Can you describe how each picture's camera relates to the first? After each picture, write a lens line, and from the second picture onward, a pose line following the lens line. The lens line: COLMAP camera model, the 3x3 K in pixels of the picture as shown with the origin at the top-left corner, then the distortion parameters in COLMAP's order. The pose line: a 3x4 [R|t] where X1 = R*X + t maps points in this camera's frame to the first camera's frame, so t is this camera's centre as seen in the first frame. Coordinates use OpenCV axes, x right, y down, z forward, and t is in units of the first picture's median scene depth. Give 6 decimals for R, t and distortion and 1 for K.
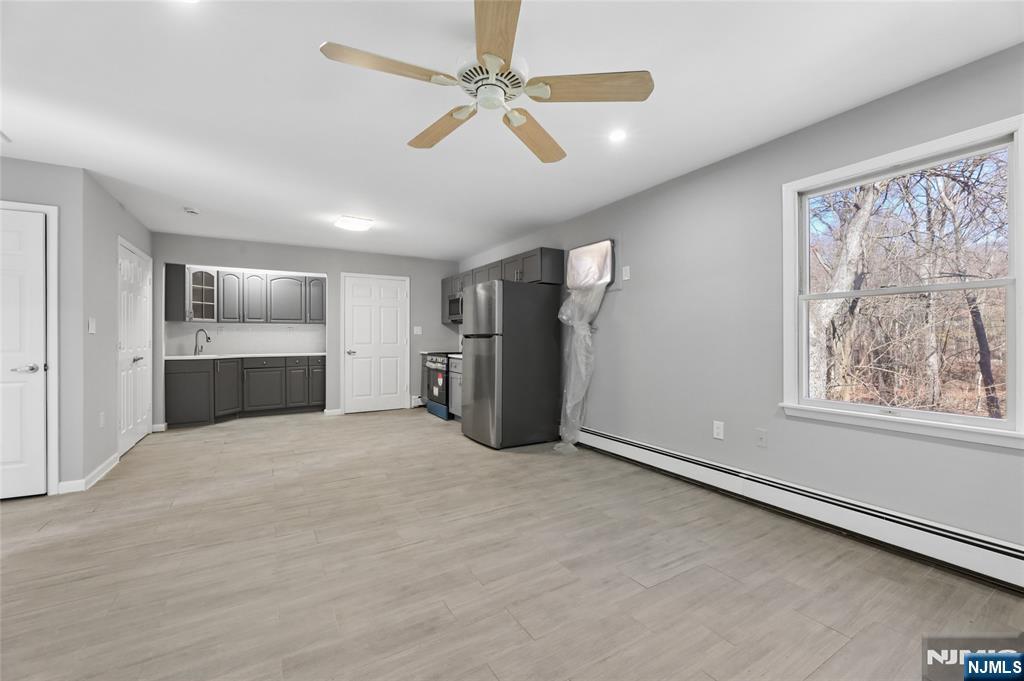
lens RADIAL K [[417.7, 0, 509.6], [0, 417.7, 335.8], [0, 0, 1]] dist [-0.005904, 0.000419]
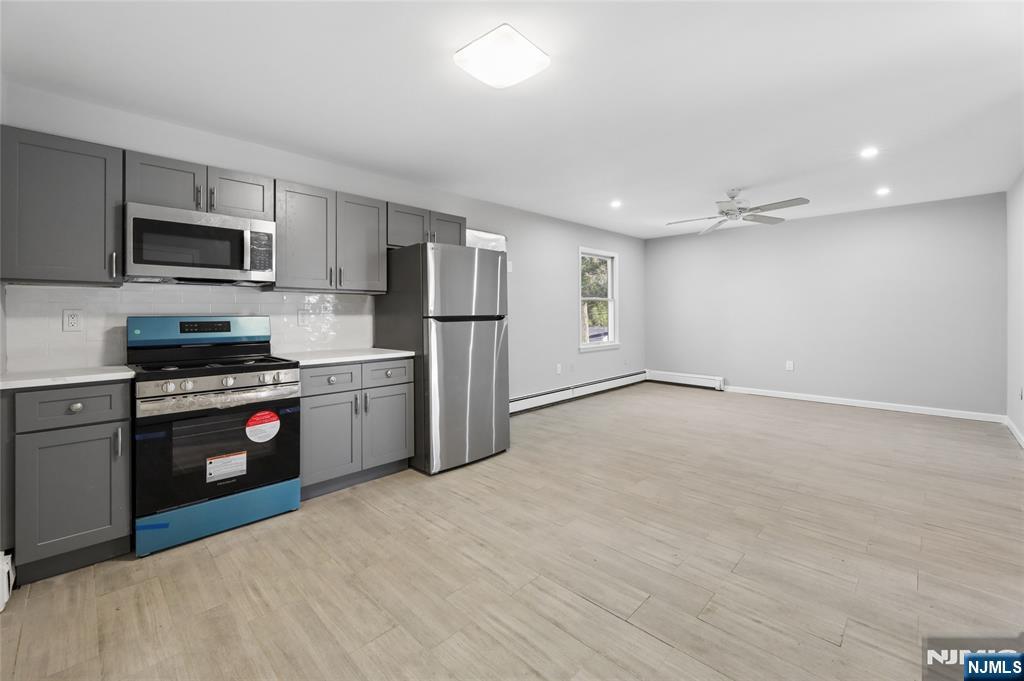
lens RADIAL K [[417.7, 0, 518.6], [0, 417.7, 313.9], [0, 0, 1]] dist [-0.005904, 0.000419]
pose [[-0.260450, 0.001231, 0.965487, -1.220599], [0.003456, 0.999994, -0.000342, -0.008895], [-0.965481, 0.003248, -0.260452, 1.693054]]
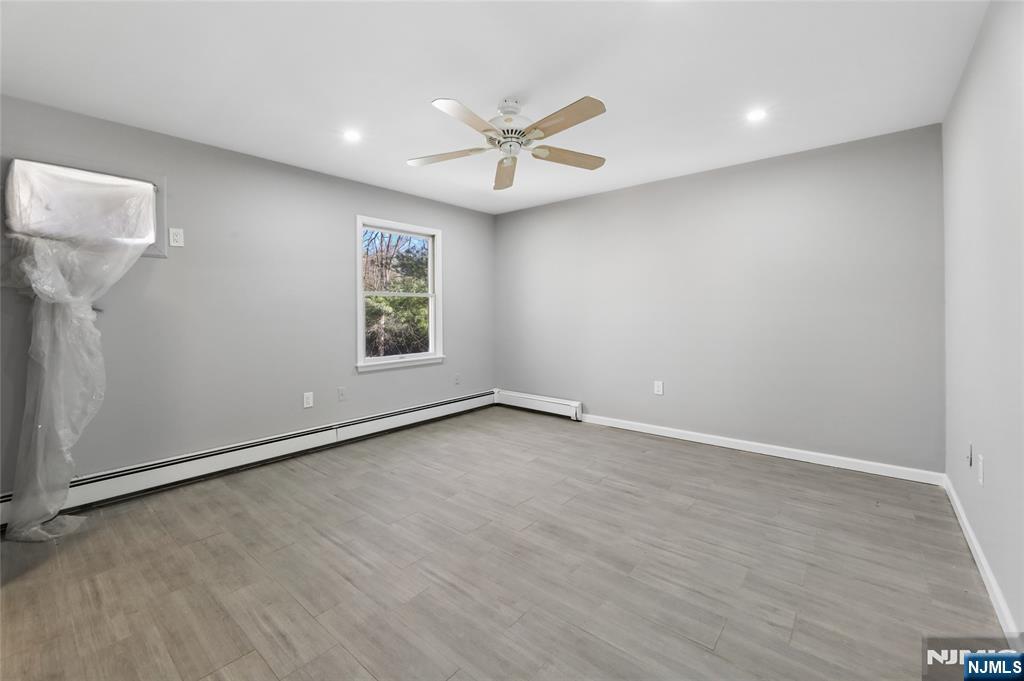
lens RADIAL K [[417.7, 0, 519.3], [0, 417.7, 311.2], [0, 0, 1]] dist [-0.005904, 0.000419]
pose [[-0.334550, 0.007712, 0.942346, -0.821099], [0.005519, 0.999965, -0.006224, -0.010264], [-0.942362, 0.003118, -0.334581, 0.868381]]
